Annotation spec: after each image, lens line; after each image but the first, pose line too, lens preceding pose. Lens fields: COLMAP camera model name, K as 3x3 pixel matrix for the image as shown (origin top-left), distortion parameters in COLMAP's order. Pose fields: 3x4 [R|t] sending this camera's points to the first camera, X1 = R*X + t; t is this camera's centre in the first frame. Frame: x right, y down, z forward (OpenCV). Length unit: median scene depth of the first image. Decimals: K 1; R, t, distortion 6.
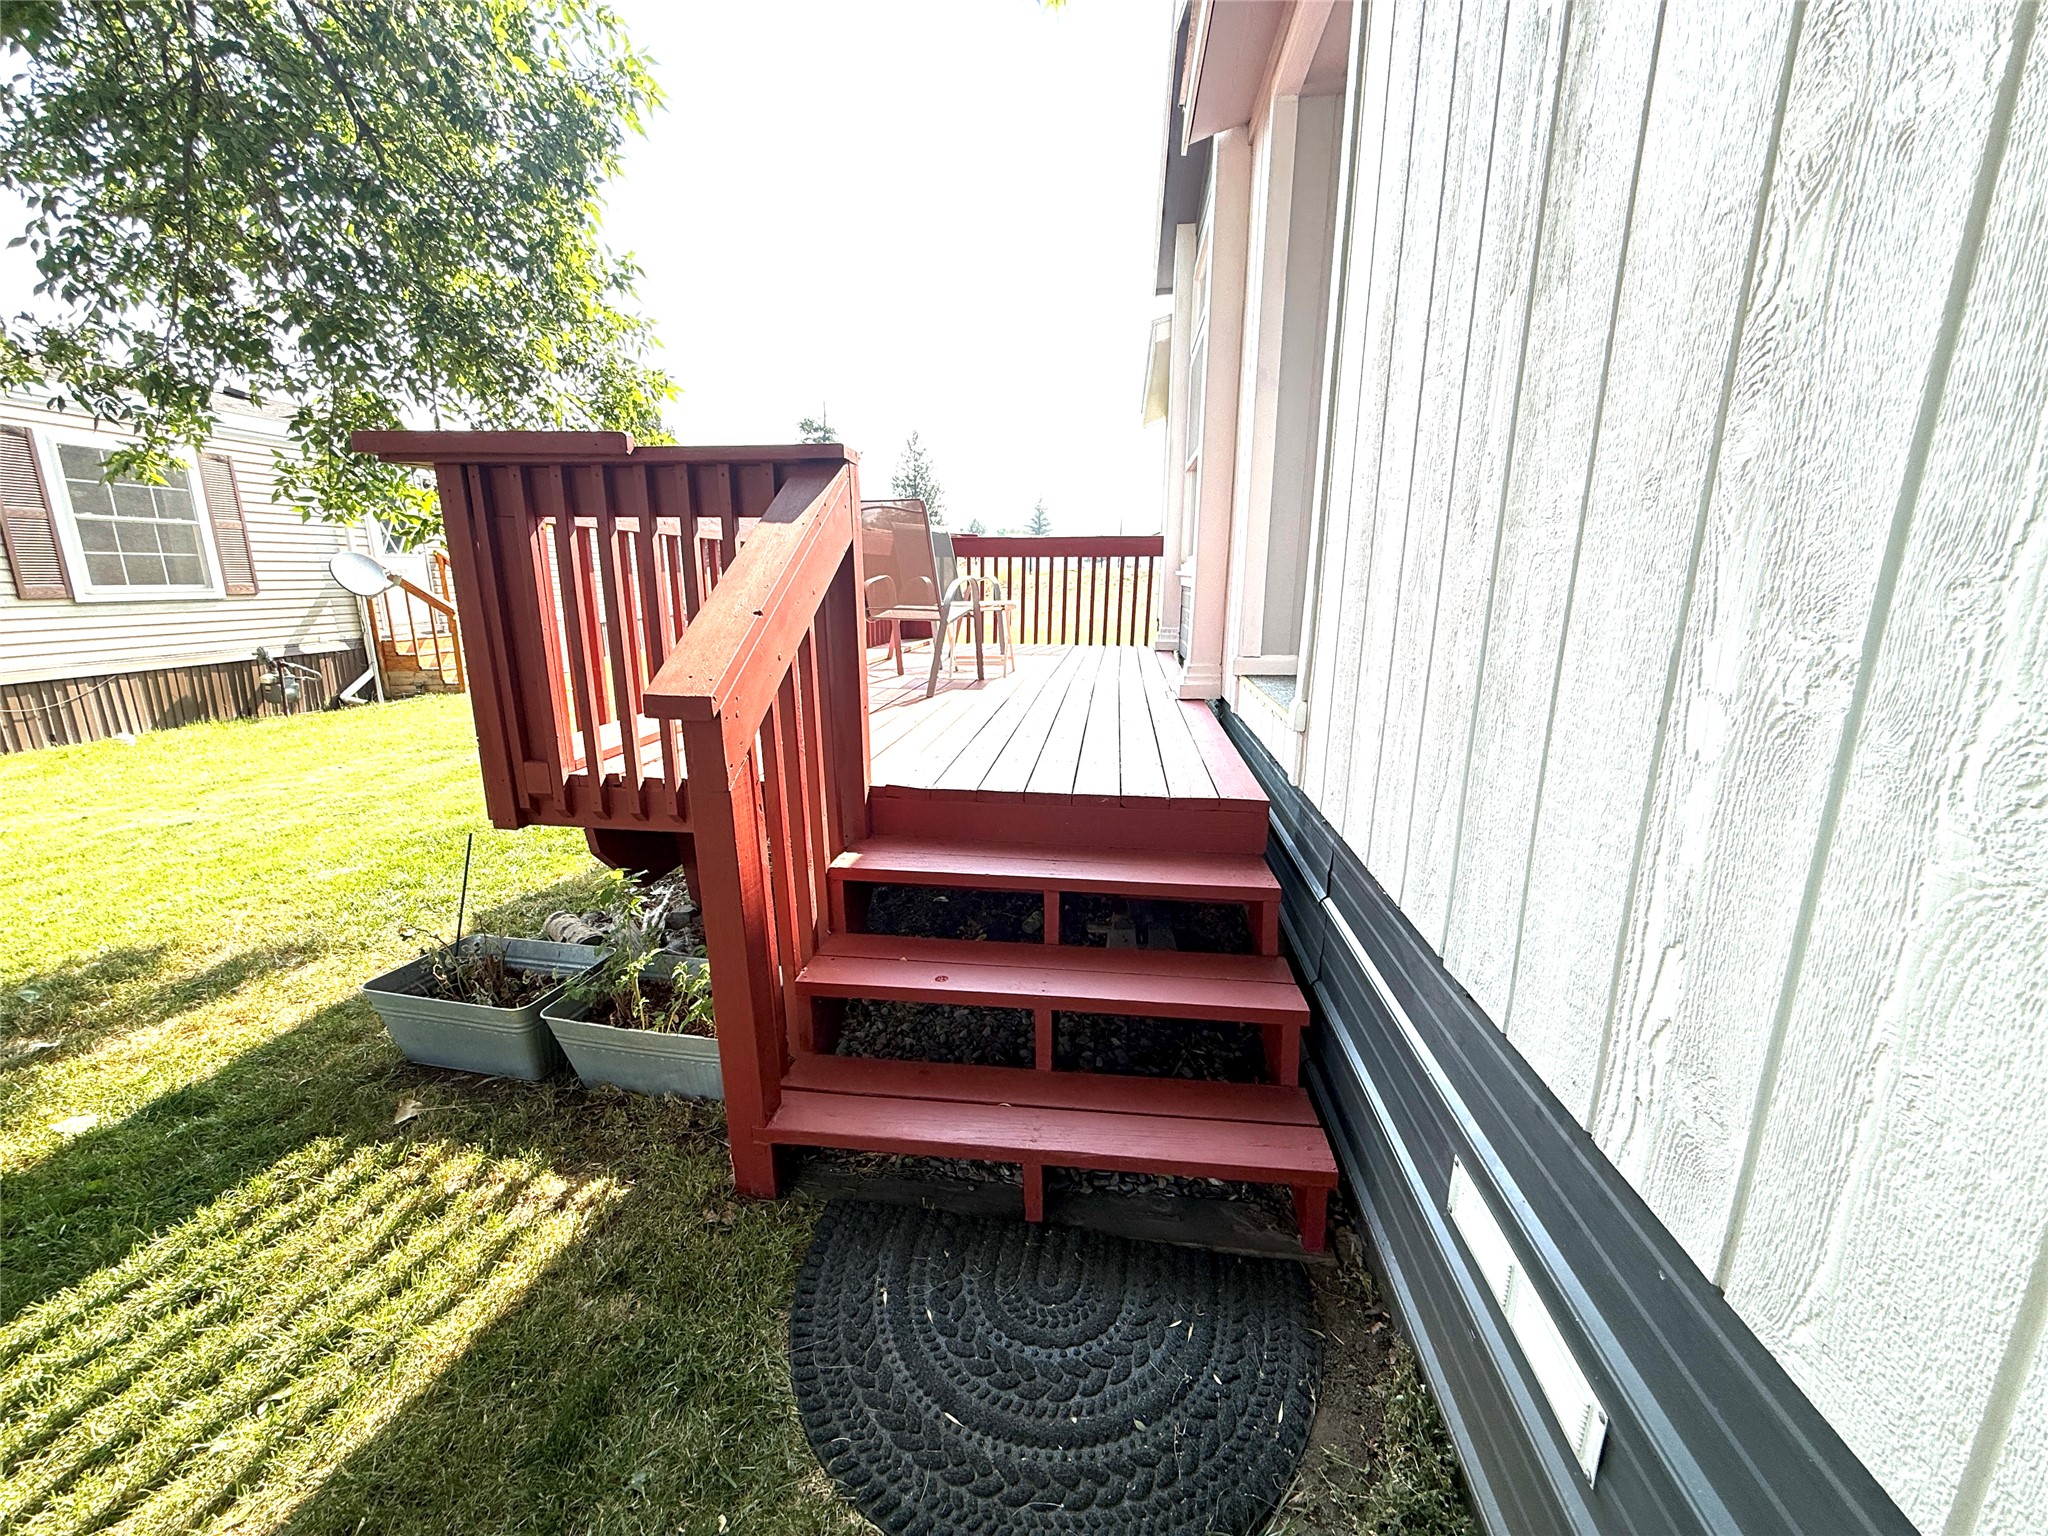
lens RADIAL K [[823.9, 0, 1021.0], [0, 823.9, 764.1], [0, 0, 1]] dist [0.002001, 0.000062]
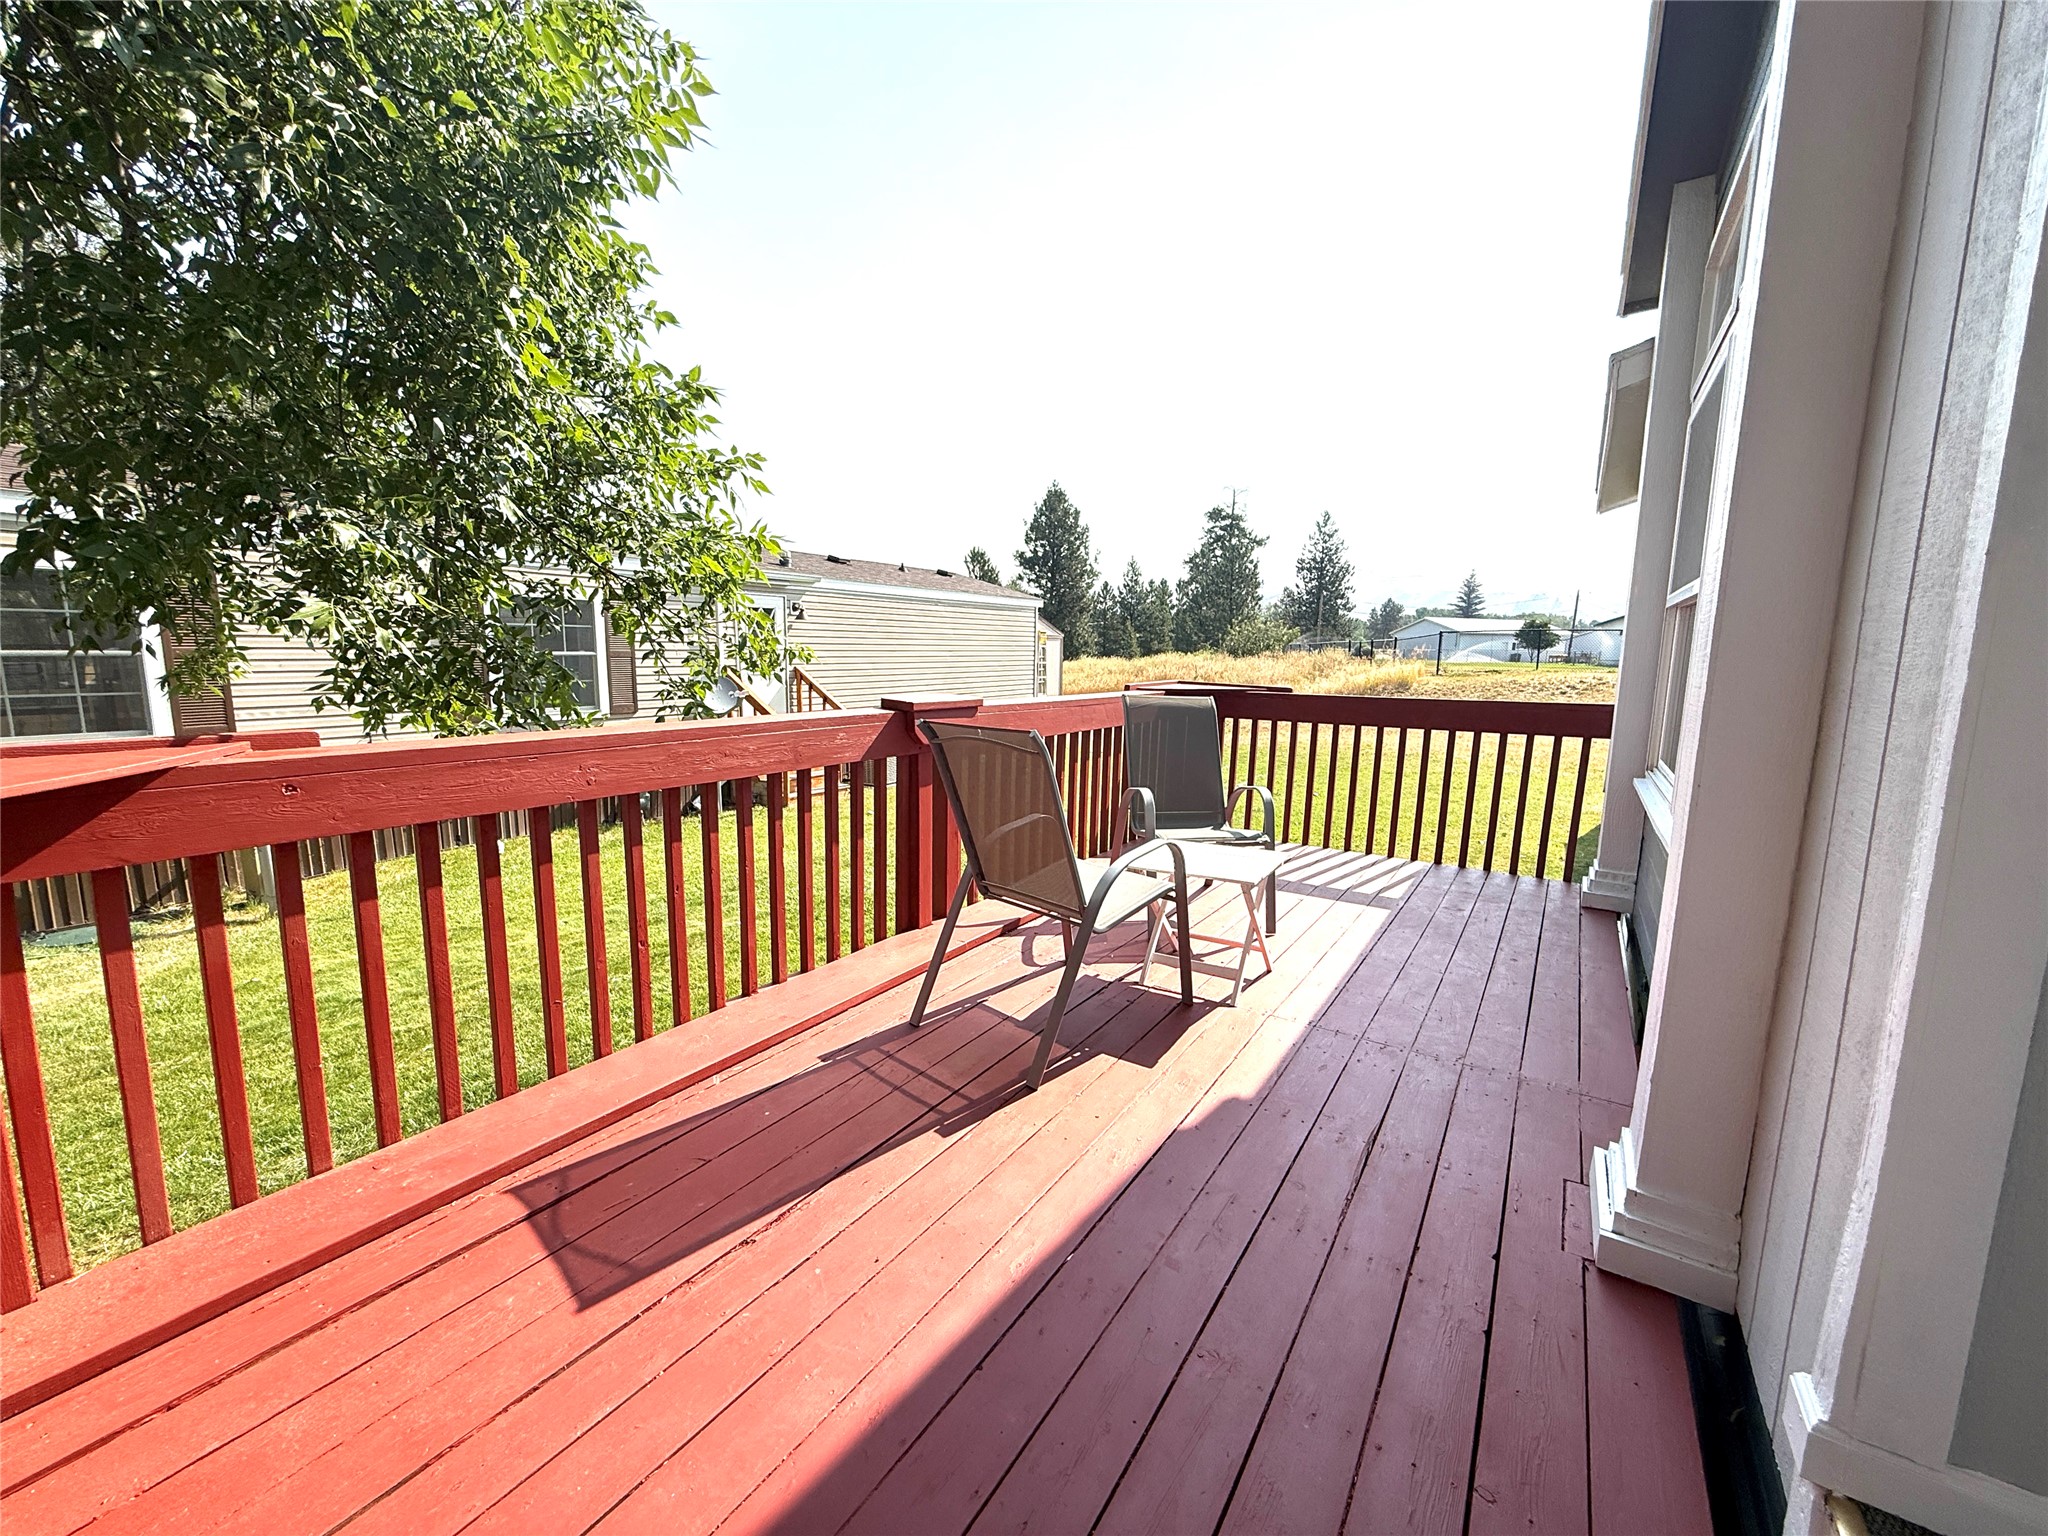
lens RADIAL K [[823.9, 0, 1022.3], [0, 823.9, 766.8], [0, 0, 1]] dist [0.002001, 0.000062]
pose [[0.891461, 0.071674, -0.447393, 0.067822], [-0.111454, 0.991758, -0.063195, -0.159479], [0.439176, 0.106200, 0.892102, 0.315112]]
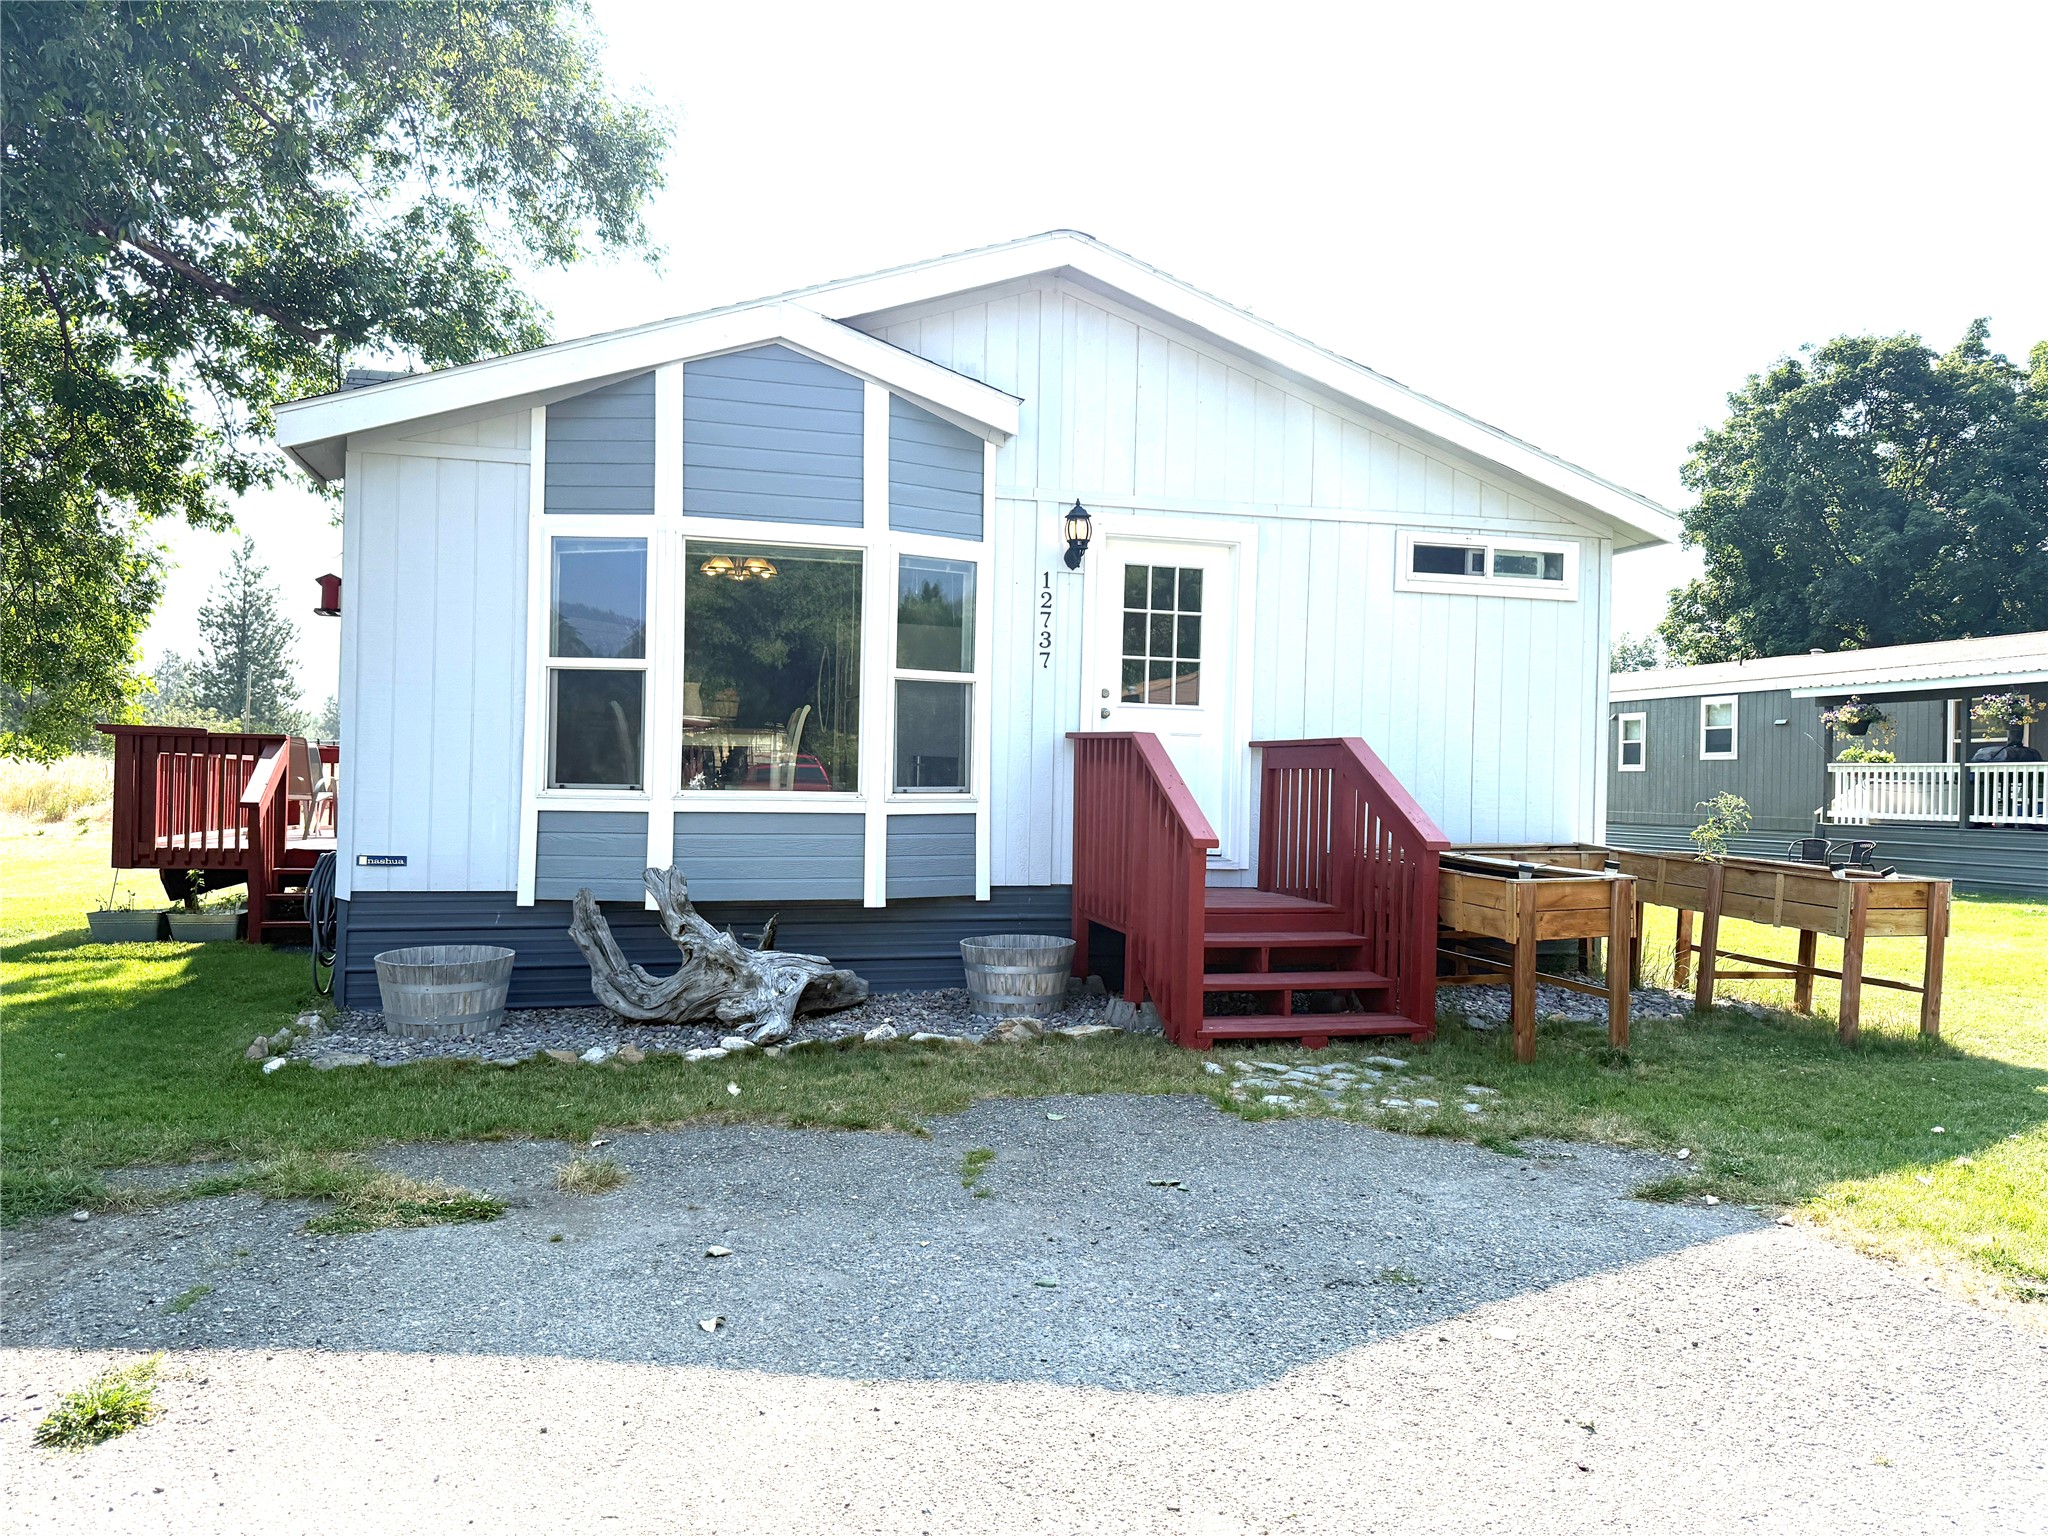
lens RADIAL K [[1437.6, 0, 1023.0], [0, 1437.6, 776.9], [0, 0, 1]] dist [-0.002543, -0.000277]
pose [[0.928913, 0.011726, 0.370112, 0.070419], [0.073277, 0.973912, -0.214767, 0.217811], [-0.362975, 0.226621, 0.903821, -0.929366]]
